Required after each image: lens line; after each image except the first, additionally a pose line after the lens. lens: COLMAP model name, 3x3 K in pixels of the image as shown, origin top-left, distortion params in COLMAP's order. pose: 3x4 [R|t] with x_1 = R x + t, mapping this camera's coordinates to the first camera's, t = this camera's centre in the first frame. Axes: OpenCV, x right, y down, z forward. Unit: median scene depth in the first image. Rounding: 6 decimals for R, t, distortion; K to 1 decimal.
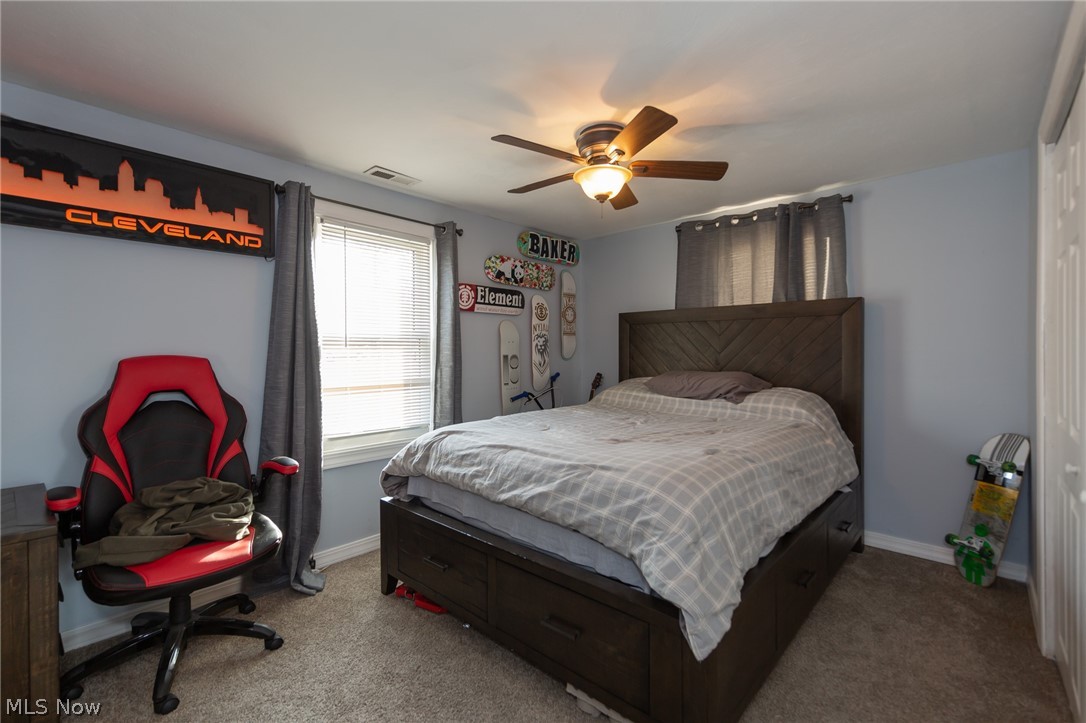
lens RADIAL K [[486.5, 0, 543.2], [0, 486.5, 356.3], [0, 0, 1]] dist [0.008364, -0.000052]
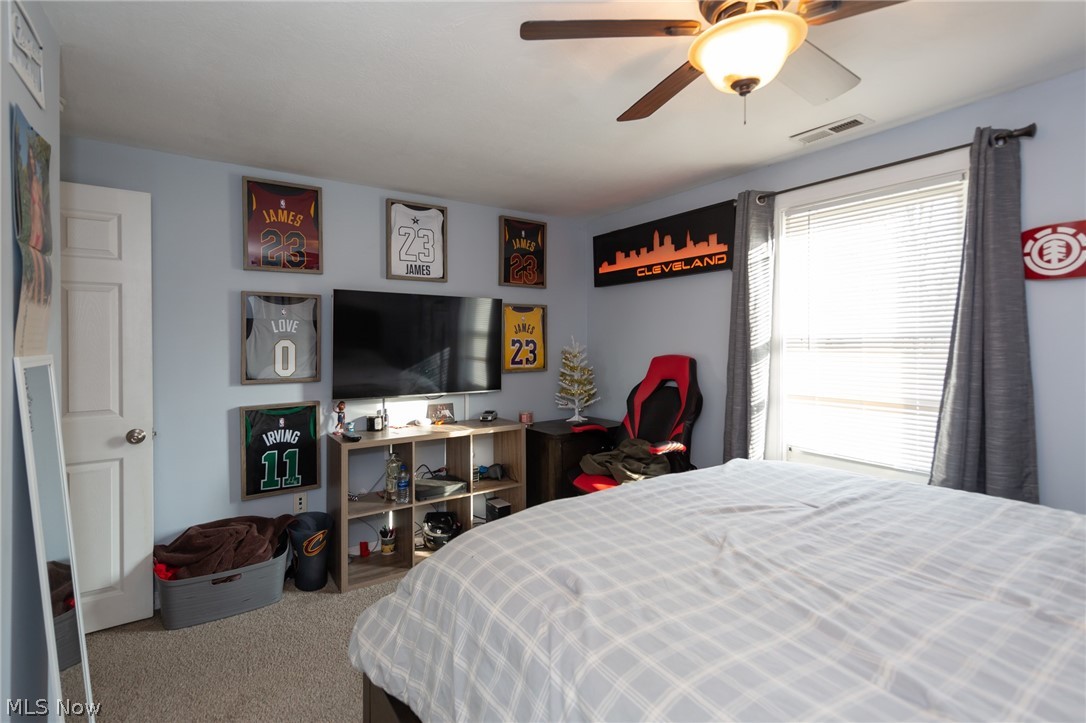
lens RADIAL K [[486.5, 0, 542.8], [0, 486.5, 358.2], [0, 0, 1]] dist [0.008364, -0.000052]
pose [[-0.205686, 0.021564, -0.978381, 0.655642], [-0.018148, 0.999501, 0.025844, -0.021847], [0.978450, 0.023071, -0.205192, 0.863974]]
